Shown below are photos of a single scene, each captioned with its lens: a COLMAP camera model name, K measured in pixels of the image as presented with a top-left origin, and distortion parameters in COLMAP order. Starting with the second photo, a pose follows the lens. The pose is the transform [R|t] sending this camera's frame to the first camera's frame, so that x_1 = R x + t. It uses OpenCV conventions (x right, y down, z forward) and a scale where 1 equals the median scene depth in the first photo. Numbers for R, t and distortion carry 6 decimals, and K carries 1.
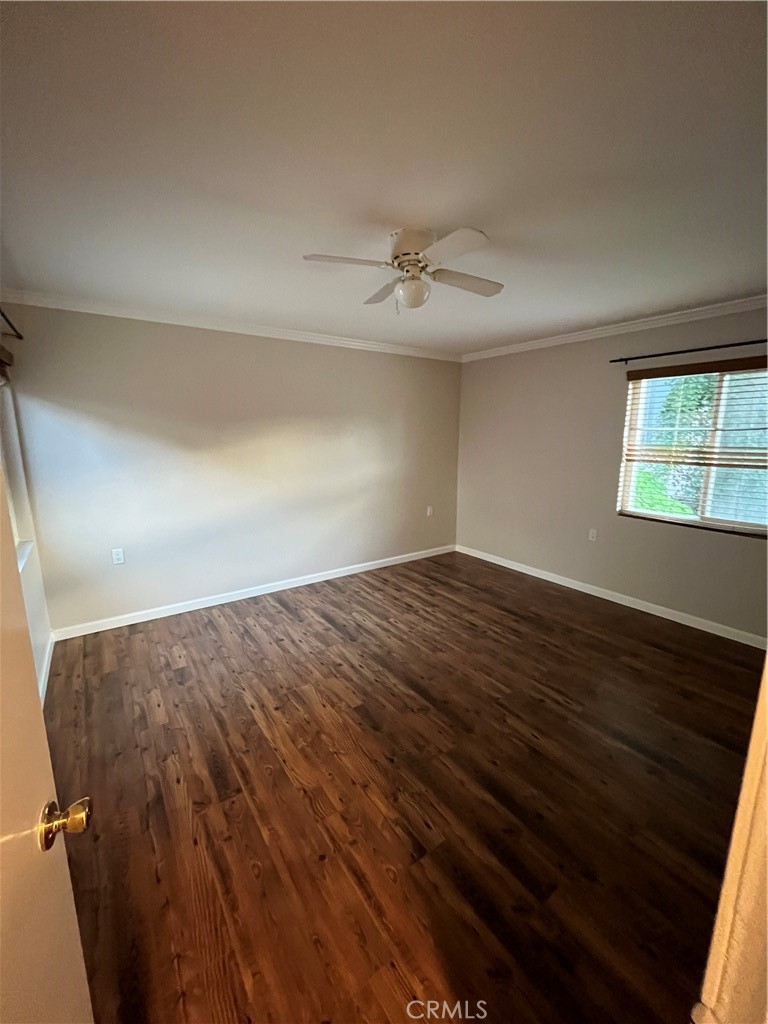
lens RADIAL K [[414.7, 0, 381.7], [0, 414.7, 509.6], [0, 0, 1]] dist [-0.001150, 0.000019]
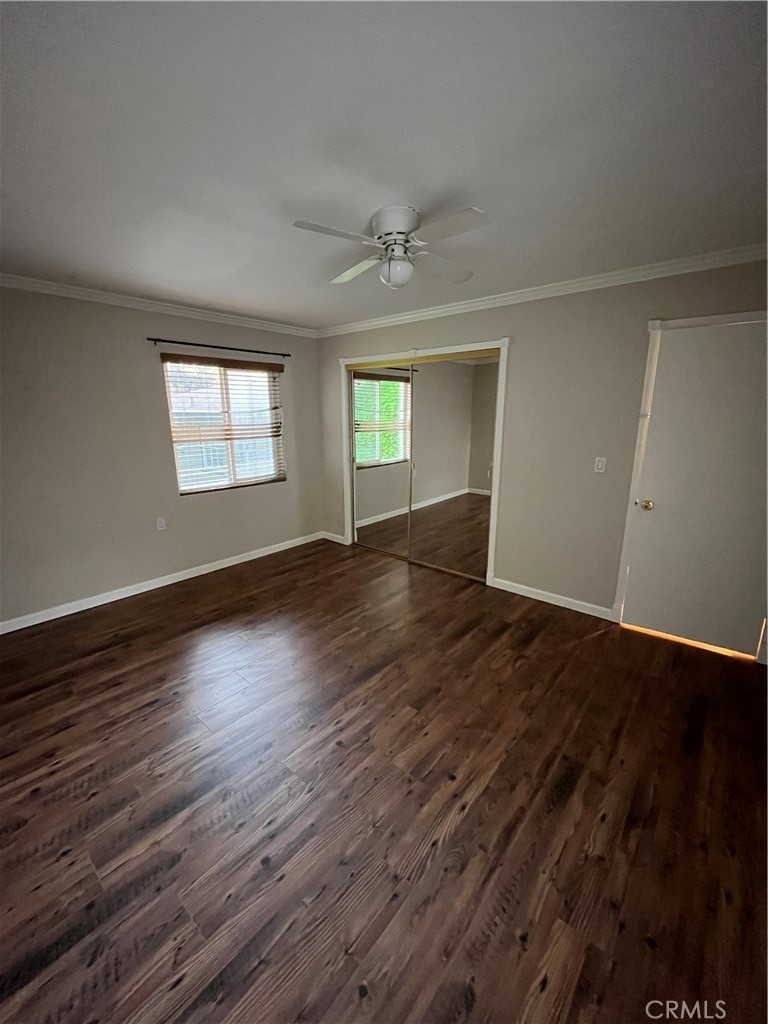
lens RADIAL K [[414.7, 0, 381.7], [0, 414.7, 509.6], [0, 0, 1]] dist [-0.001150, 0.000019]
pose [[-0.248247, -0.220146, 0.943350, -0.839995], [0.182853, 0.945678, 0.268808, -0.220658], [-0.951282, 0.239225, -0.194507, 1.162017]]
